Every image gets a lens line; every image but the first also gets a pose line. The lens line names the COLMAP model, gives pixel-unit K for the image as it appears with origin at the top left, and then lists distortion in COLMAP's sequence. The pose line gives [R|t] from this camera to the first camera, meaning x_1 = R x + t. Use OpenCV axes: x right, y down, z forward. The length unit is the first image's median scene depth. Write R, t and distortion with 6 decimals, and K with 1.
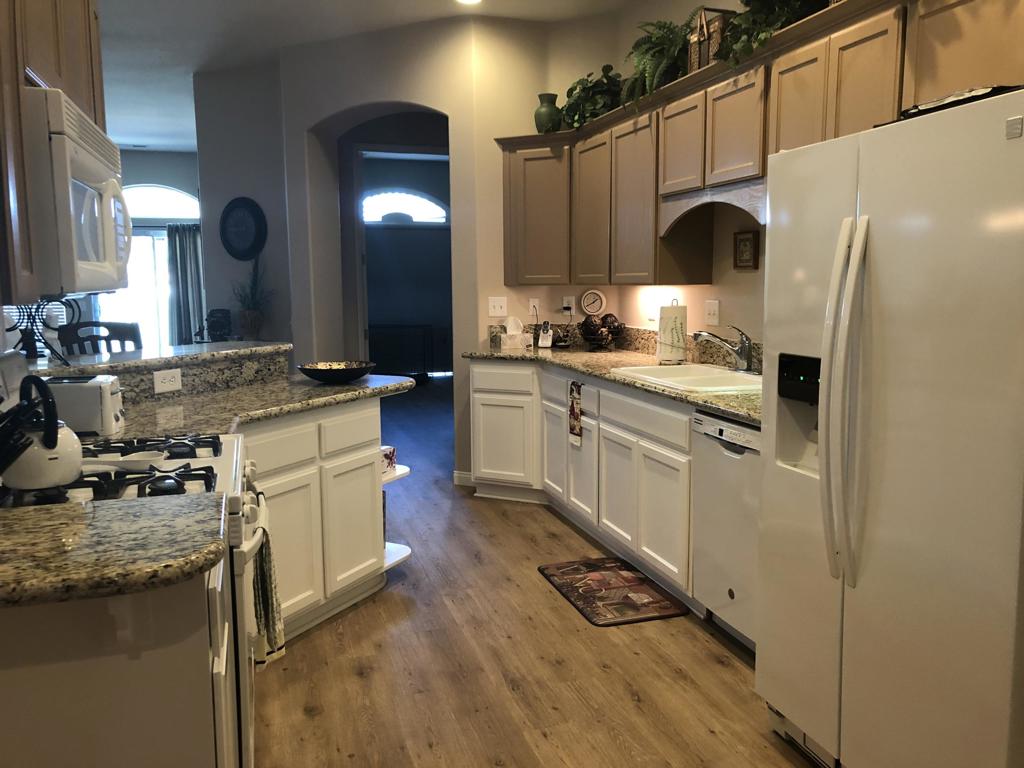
lens RADIAL K [[837.7, 0, 508.8], [0, 837.7, 383.1], [0, 0, 1]] dist [0.050822, -0.061328]
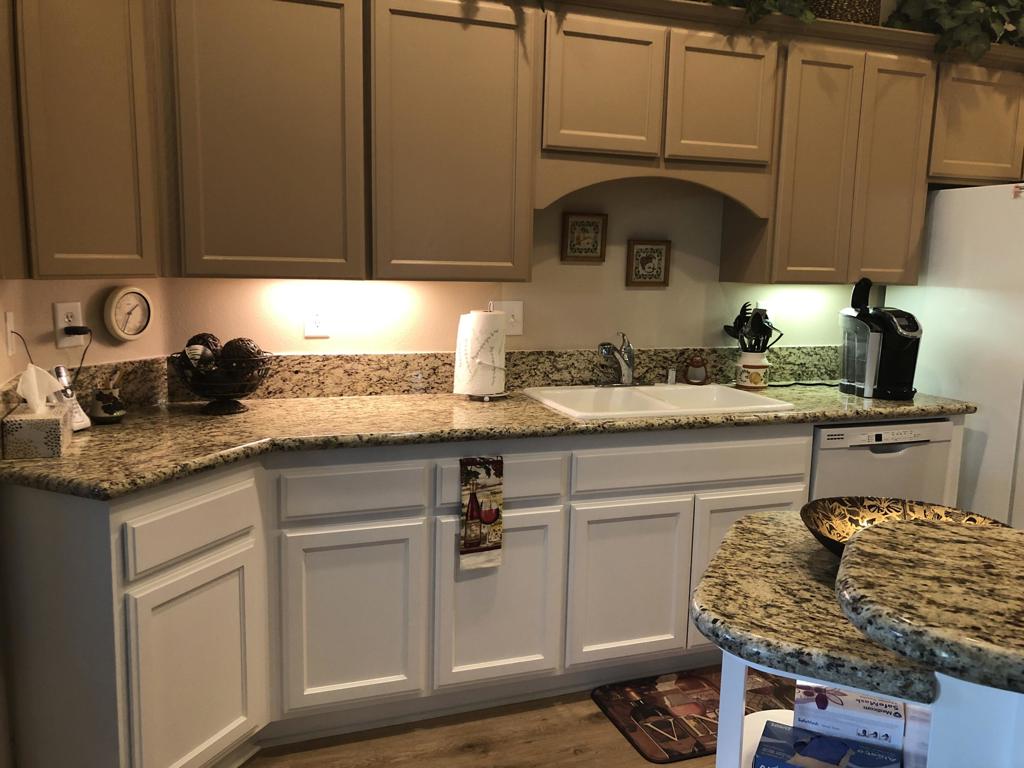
lens RADIAL K [[837.7, 0, 516.3], [0, 837.7, 382.5], [0, 0, 1]] dist [0.050822, -0.061328]
pose [[-0.060457, -0.141717, 0.988059, -0.466345], [0.099760, 0.984056, 0.147247, -0.130672], [-0.993173, 0.107471, -0.045355, 1.001500]]
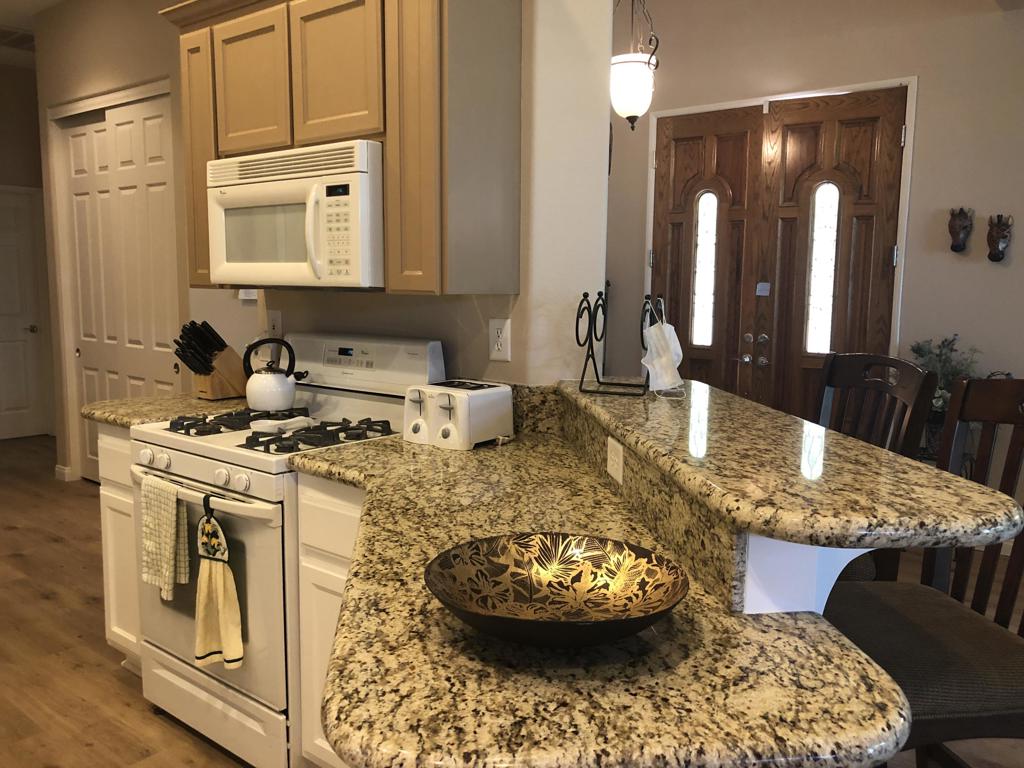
lens RADIAL K [[837.7, 0, 518.0], [0, 837.7, 382.7], [0, 0, 1]] dist [0.050822, -0.061328]
pose [[-0.825300, 0.063668, -0.561094, -0.029051], [-0.077412, 0.971487, 0.224100, -0.127194], [0.559363, 0.228386, -0.796839, 1.027694]]
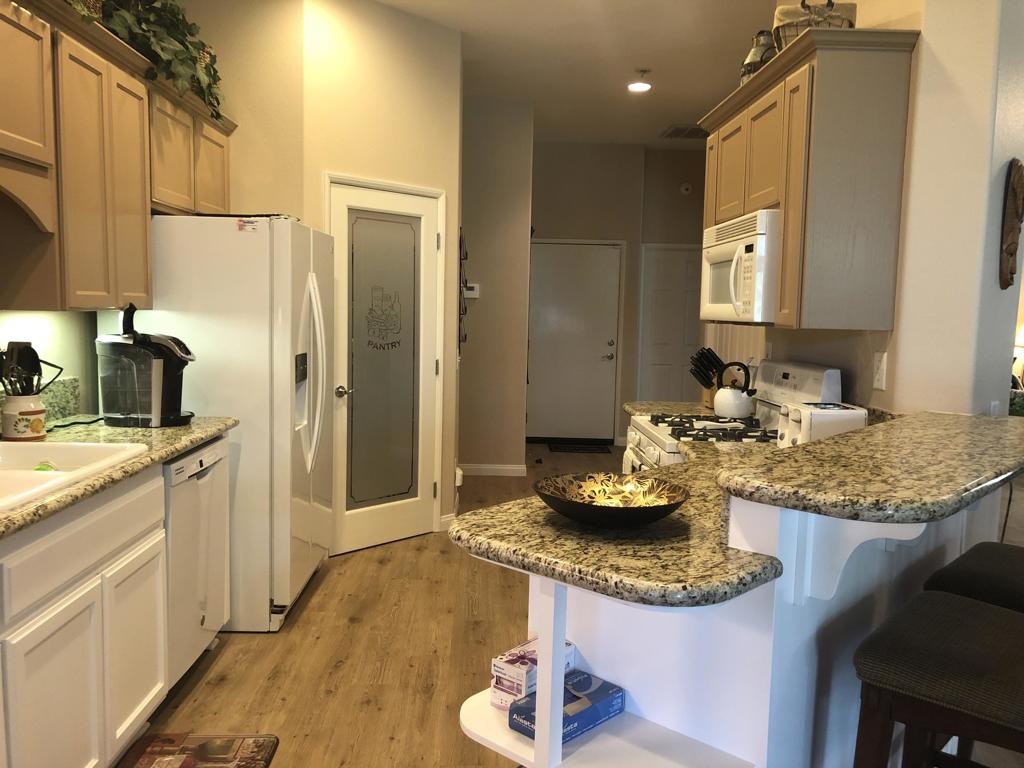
lens RADIAL K [[837.7, 0, 512.9], [0, 837.7, 386.1], [0, 0, 1]] dist [0.050822, -0.061328]
pose [[-0.965792, -0.038853, 0.256390, -0.231864], [0.016128, 0.977798, 0.208927, -0.154529], [-0.258815, 0.205916, -0.943723, 1.241211]]
